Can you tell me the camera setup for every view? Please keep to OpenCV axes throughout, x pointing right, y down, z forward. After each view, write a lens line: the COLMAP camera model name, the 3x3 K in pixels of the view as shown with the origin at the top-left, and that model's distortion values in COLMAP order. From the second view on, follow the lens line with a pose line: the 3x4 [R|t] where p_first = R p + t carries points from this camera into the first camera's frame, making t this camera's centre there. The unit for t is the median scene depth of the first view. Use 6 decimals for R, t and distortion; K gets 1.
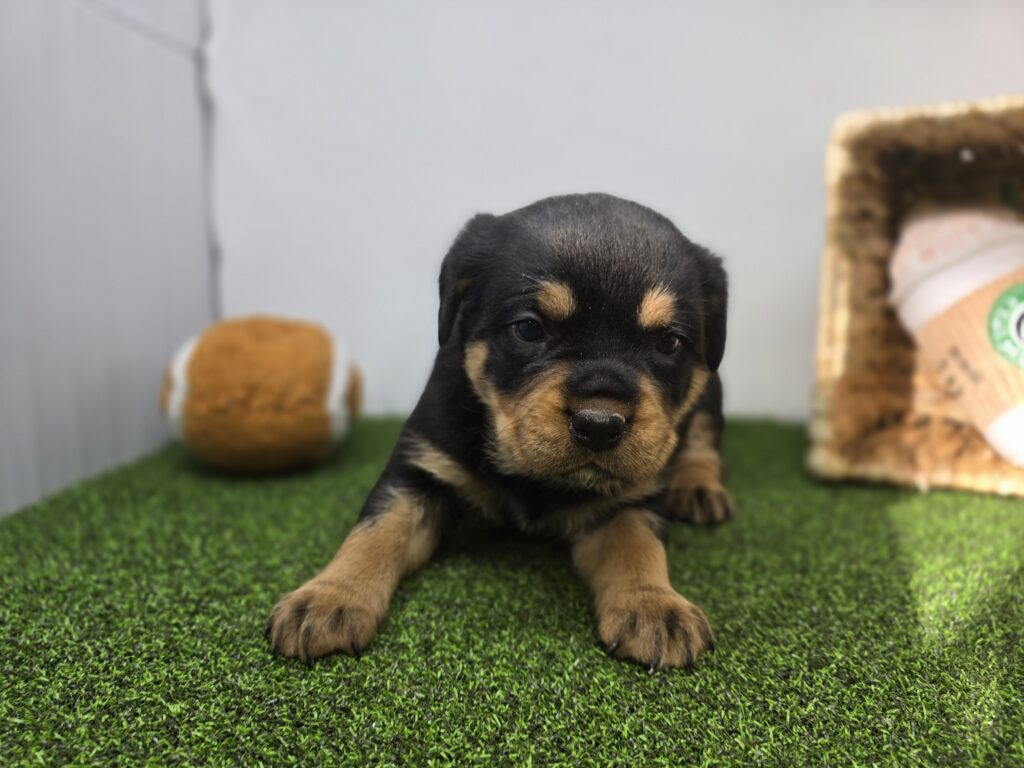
lens RADIAL K [[664.6, 0, 505.9], [0, 664.6, 377.0], [0, 0, 1]] dist [0.007113, -0.019588]
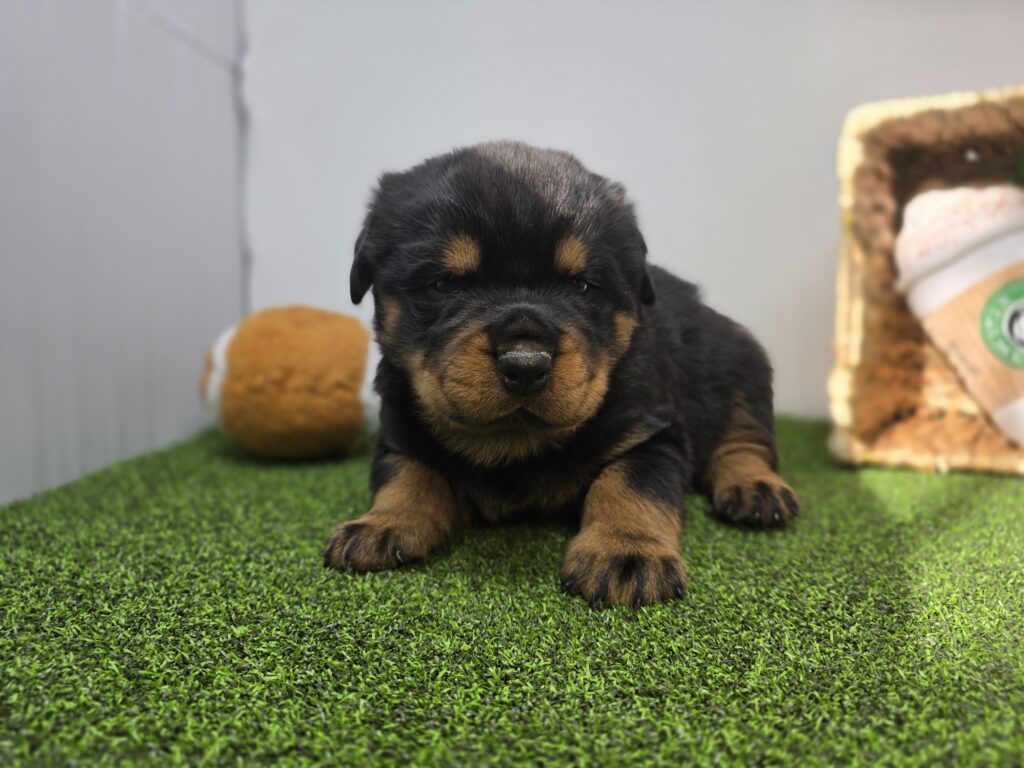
lens RADIAL K [[664.6, 0, 506.4], [0, 664.6, 384.5], [0, 0, 1]] dist [0.007113, -0.019588]
pose [[1.000000, 0.000569, -0.000558, -0.063753], [-0.000598, 0.998513, -0.054512, 0.135766], [0.000526, 0.054512, 0.998513, -0.042802]]
